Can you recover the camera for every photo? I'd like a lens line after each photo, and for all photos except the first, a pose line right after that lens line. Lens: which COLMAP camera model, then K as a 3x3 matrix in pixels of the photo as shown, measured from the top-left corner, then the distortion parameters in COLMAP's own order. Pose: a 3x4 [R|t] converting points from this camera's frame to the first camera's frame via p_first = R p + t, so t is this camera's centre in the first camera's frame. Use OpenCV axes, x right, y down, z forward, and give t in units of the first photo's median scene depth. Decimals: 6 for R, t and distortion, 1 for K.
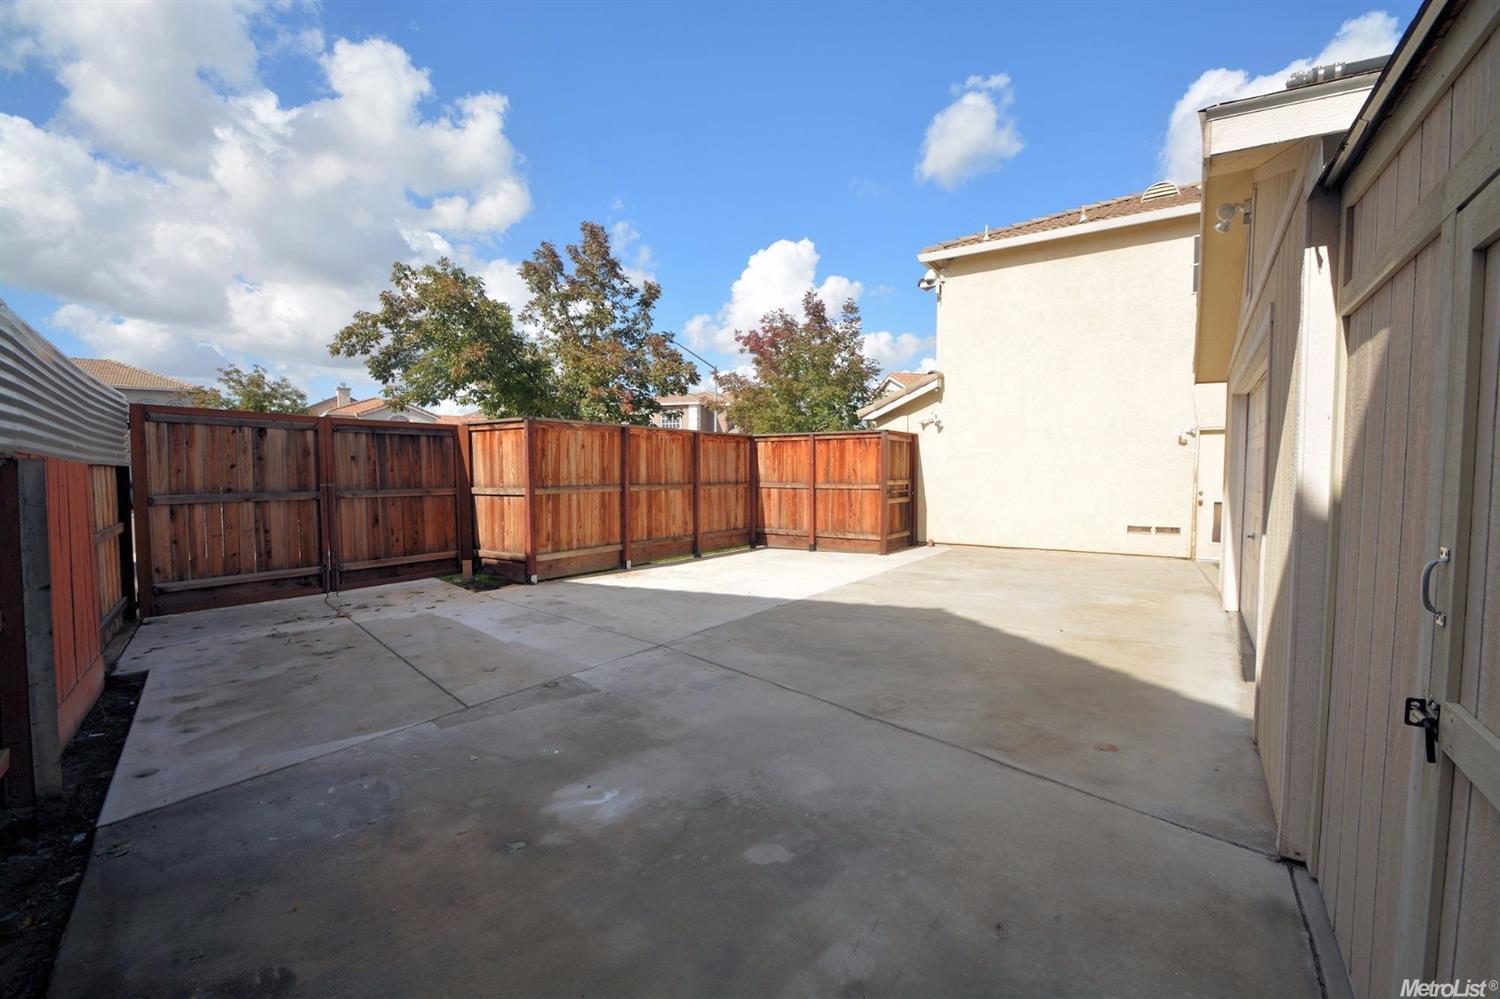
lens RADIAL K [[648.4, 0, 758.8], [0, 648.4, 505.6], [0, 0, 1]] dist [-0.017960, -0.004308]
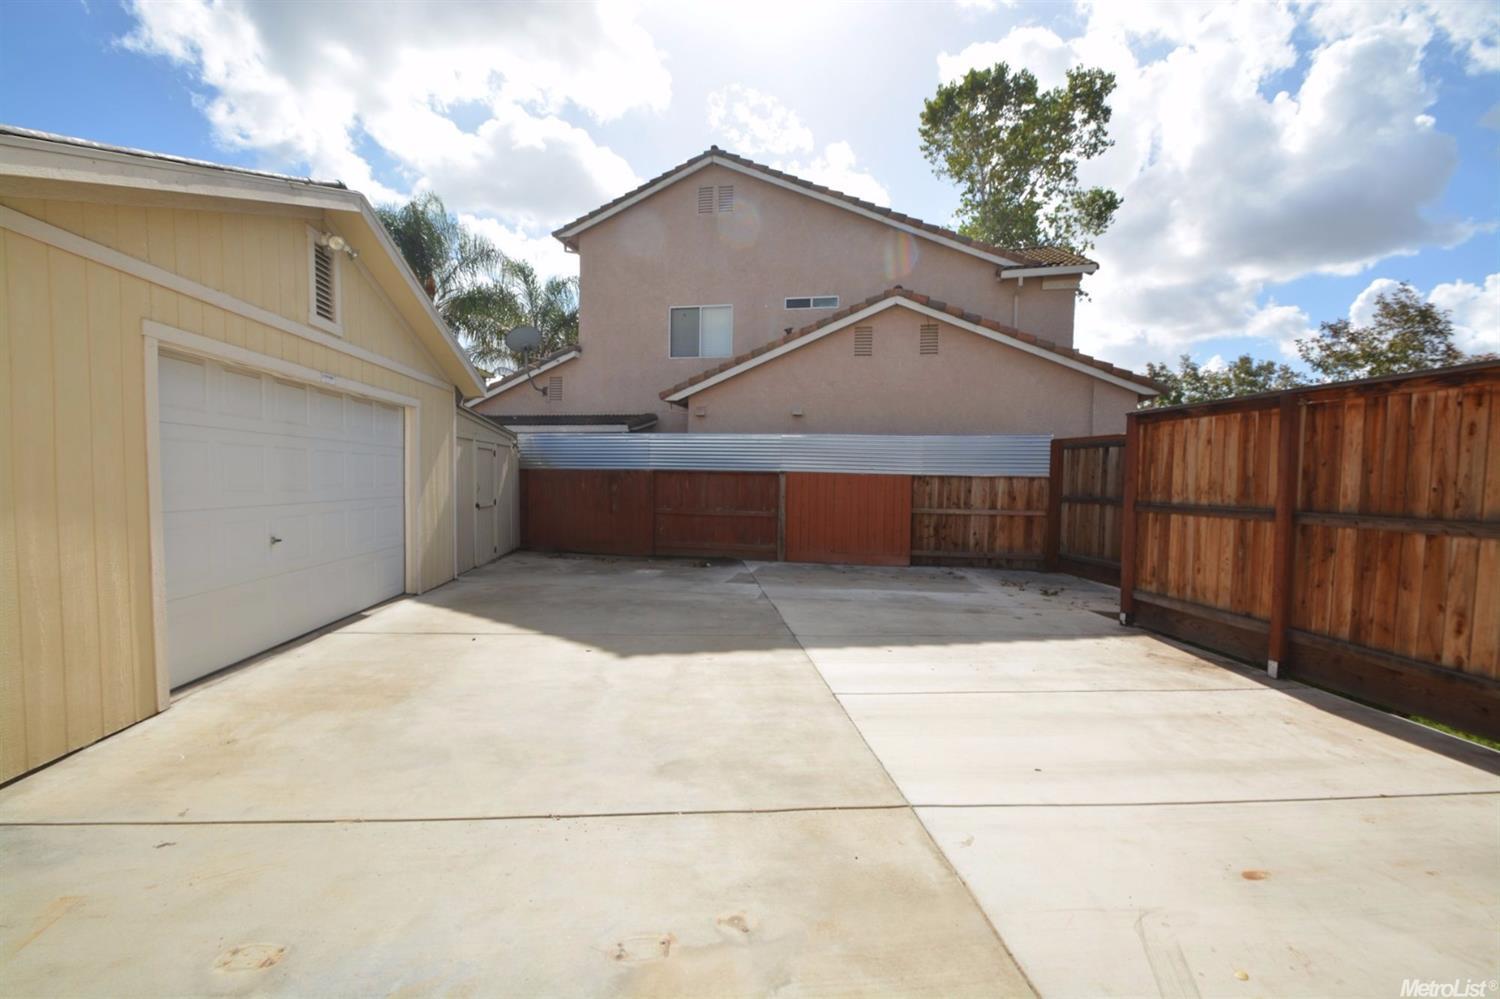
lens RADIAL K [[648.4, 0, 743.0], [0, 648.4, 502.2], [0, 0, 1]] dist [-0.017960, -0.004308]
pose [[-0.796682, 0.011552, -0.604289, 0.830613], [-0.046811, 0.995635, 0.080748, -0.114183], [0.602584, 0.092618, -0.792663, 2.220314]]
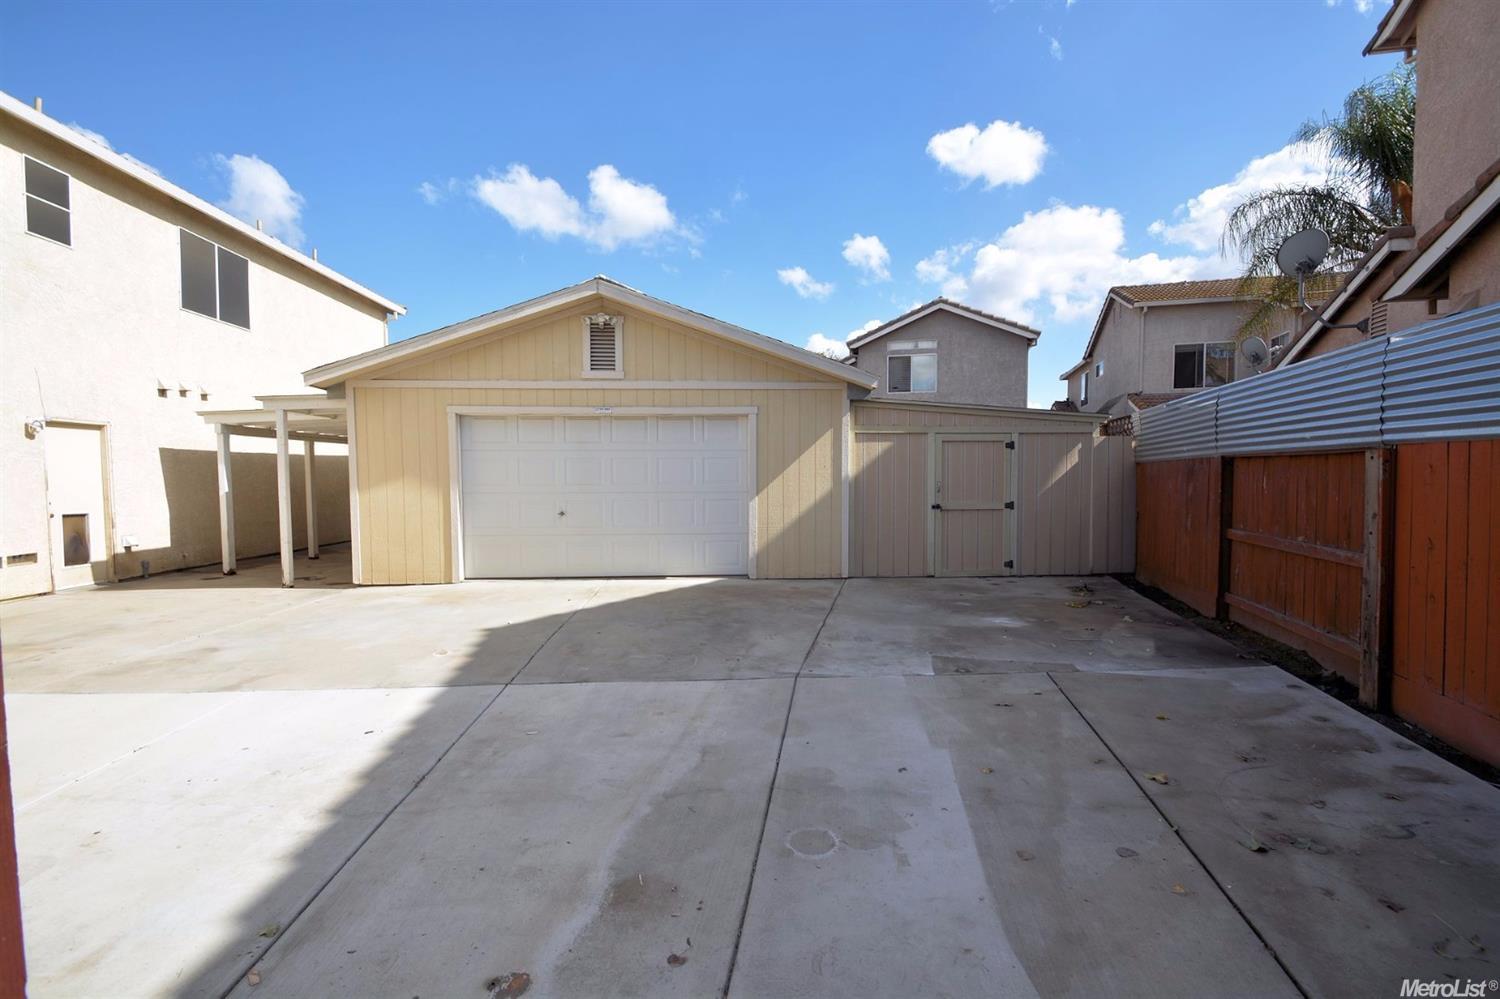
lens RADIAL K [[648.4, 0, 751.1], [0, 648.4, 503.6], [0, 0, 1]] dist [-0.017960, -0.004308]
pose [[-0.581828, -0.032690, 0.812654, -0.817631], [0.049551, 0.995911, 0.075538, -0.070977], [-0.811801, 0.084218, -0.577829, 1.582359]]
